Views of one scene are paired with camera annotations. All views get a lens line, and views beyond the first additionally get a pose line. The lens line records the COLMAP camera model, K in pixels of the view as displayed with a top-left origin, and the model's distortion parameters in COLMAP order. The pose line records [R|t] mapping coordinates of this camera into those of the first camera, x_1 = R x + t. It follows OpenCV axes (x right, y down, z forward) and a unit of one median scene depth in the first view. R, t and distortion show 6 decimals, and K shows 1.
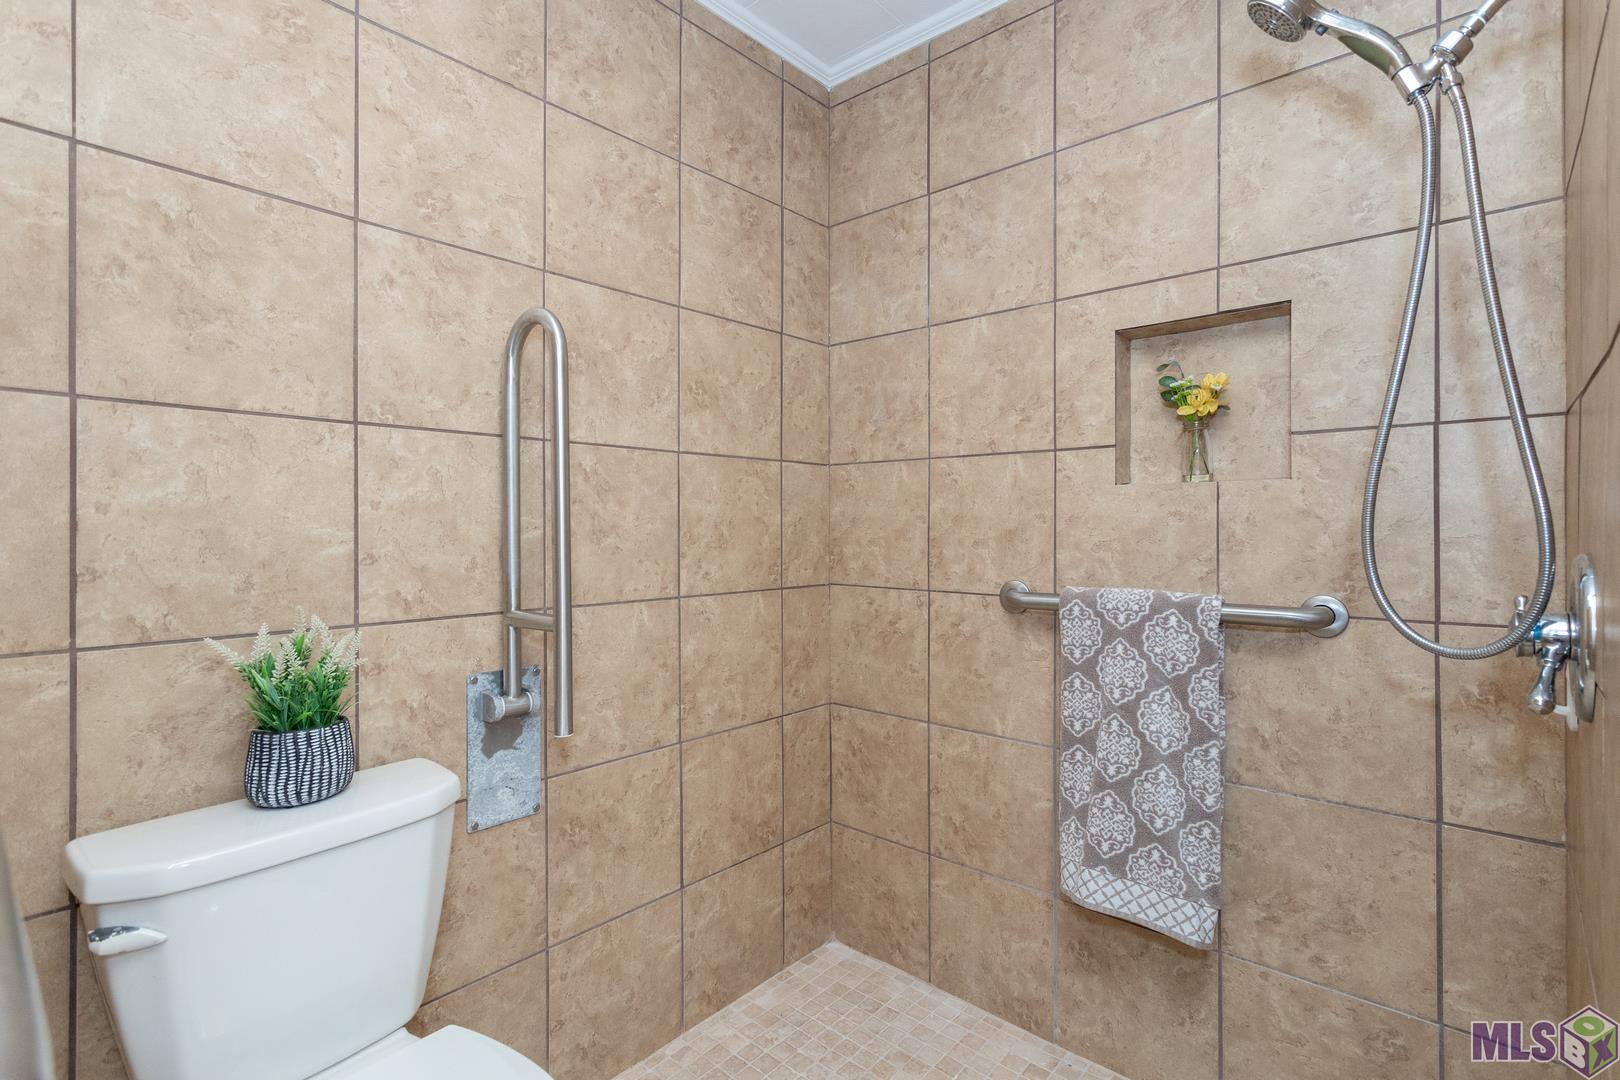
lens RADIAL K [[764.3, 0, 825.9], [0, 764.3, 522.0], [0, 0, 1]] dist [0.002590, 0.001055]
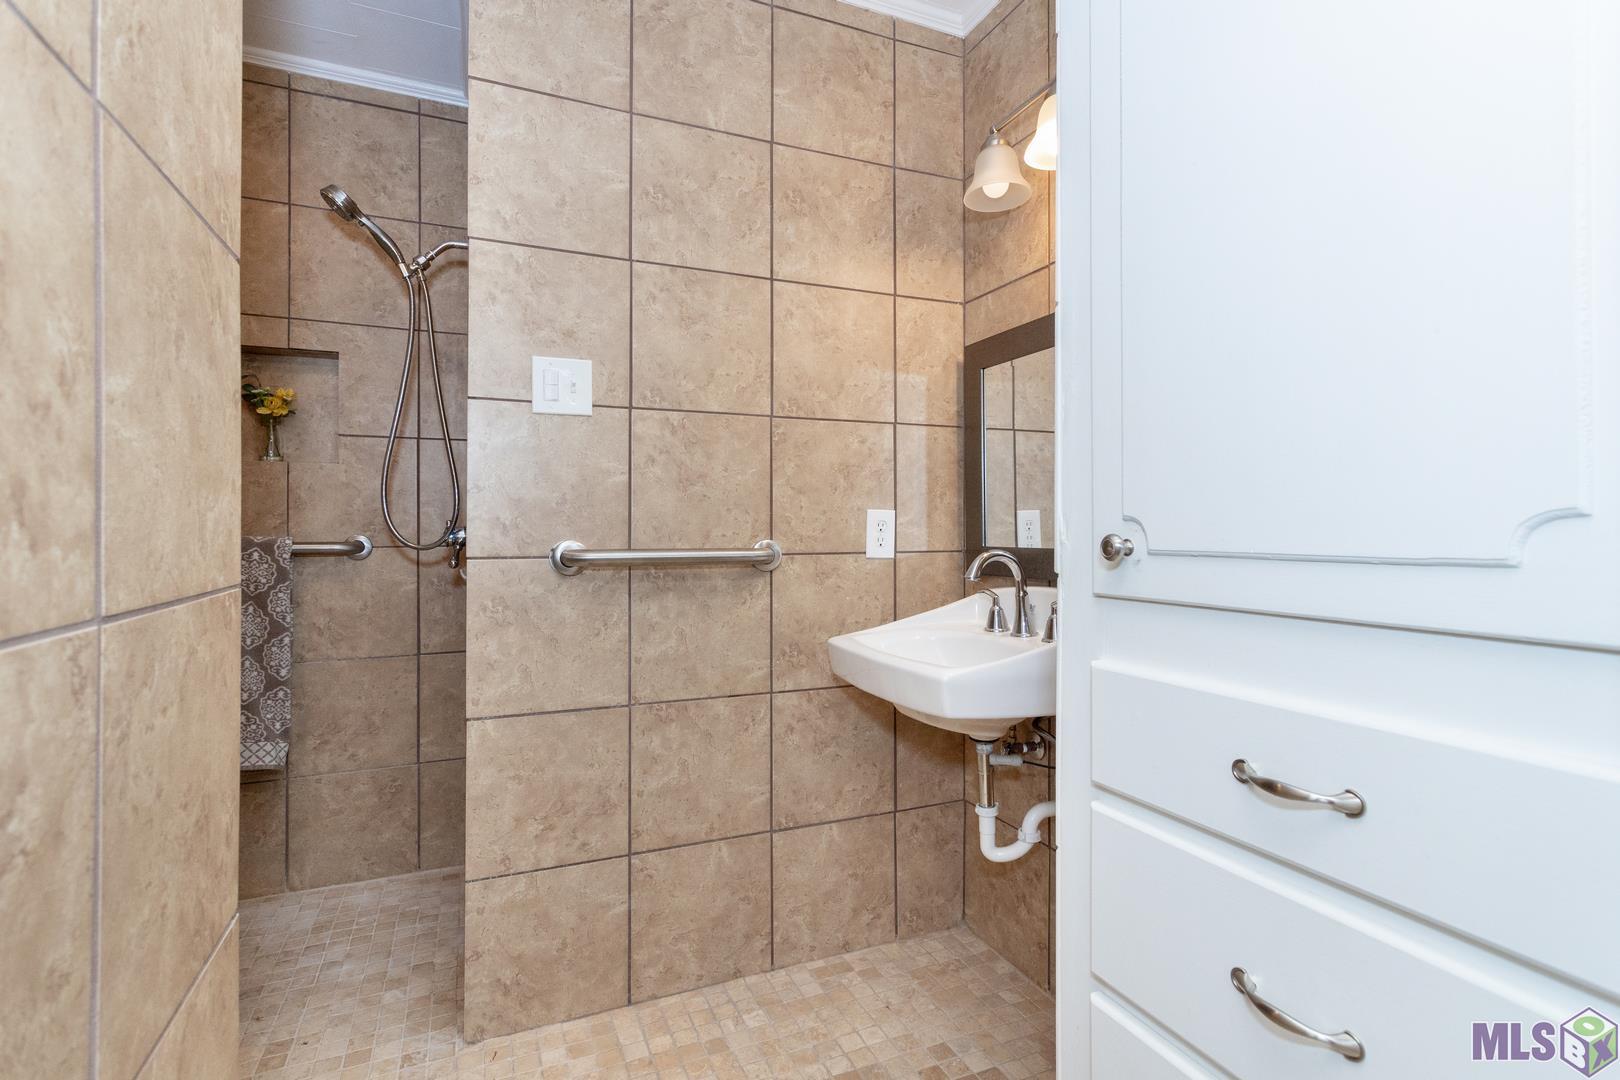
lens RADIAL K [[764.3, 0, 825.9], [0, 764.3, 522.0], [0, 0, 1]] dist [0.002590, 0.001055]
pose [[0.412855, 0.003634, 0.910789, -0.432243], [-0.003349, 0.999991, -0.002472, 0.067408], [-0.910790, -0.002029, 0.412864, -0.595883]]
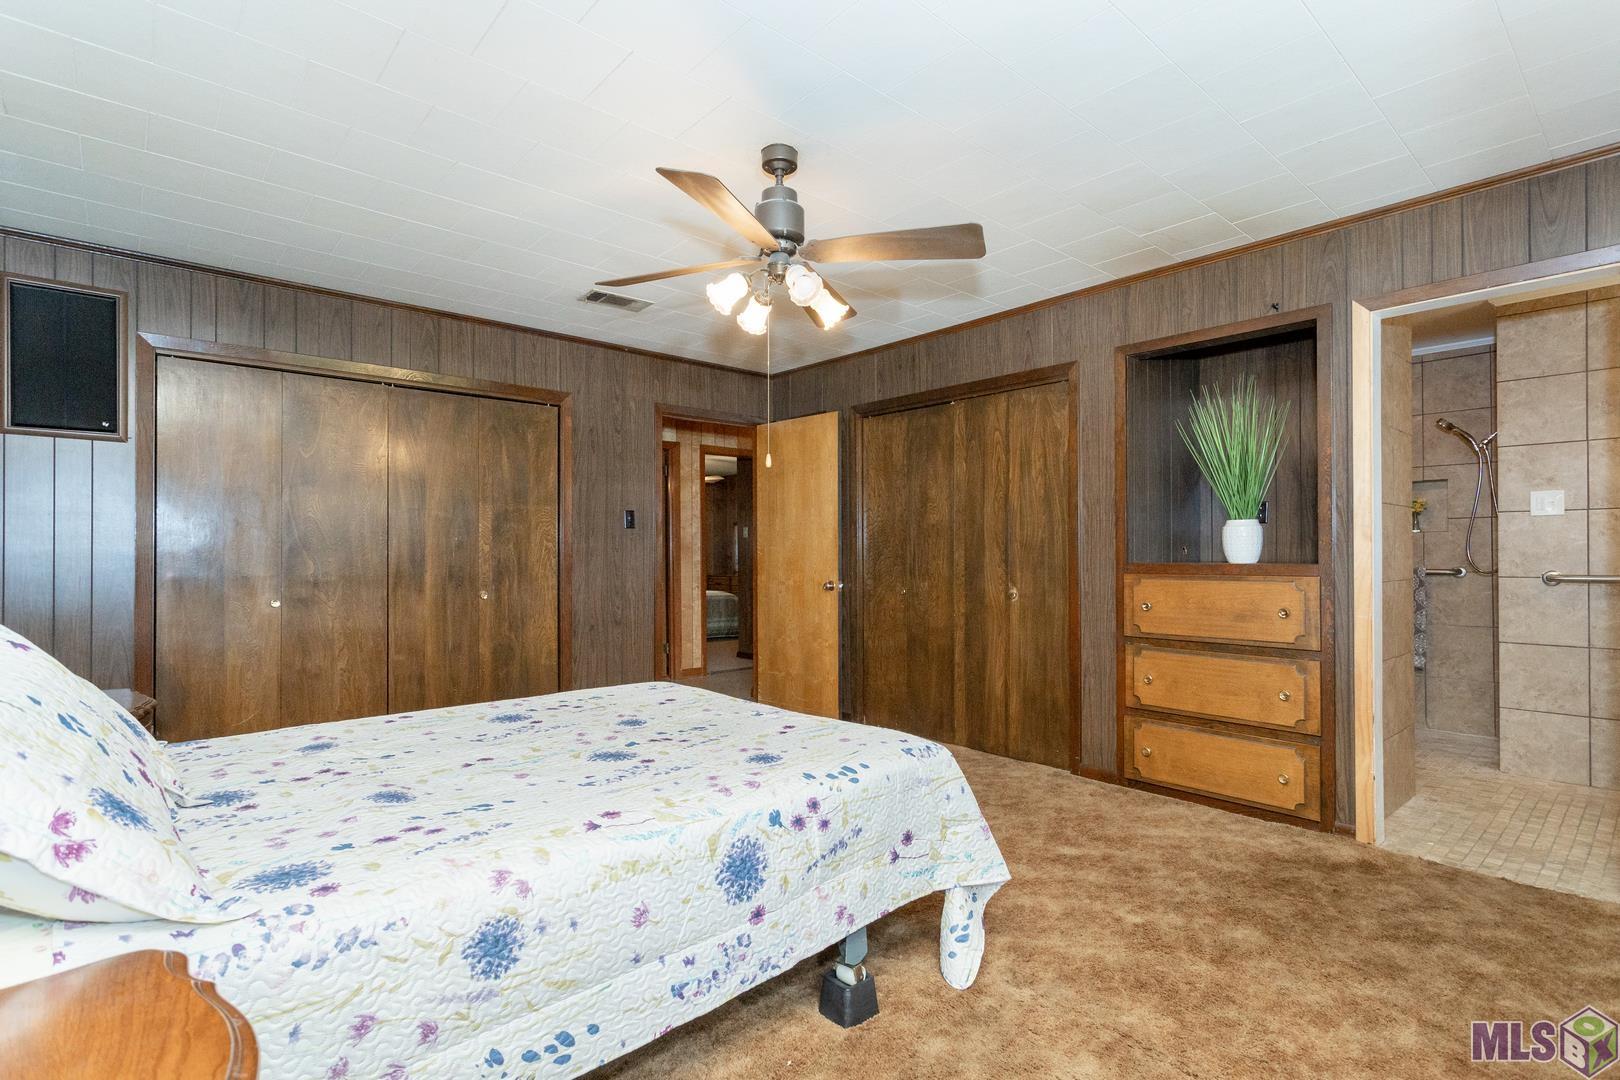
lens RADIAL K [[779.6, 0, 810.0], [0, 779.6, 540.0], [0, 0, 1]] dist [0.000948, 0.000207]
pose [[0.990462, -0.000638, -0.137787, -1.720250], [-0.000864, 0.999941, -0.010839, 0.019236], [0.137786, 0.010855, 0.990403, -2.818347]]
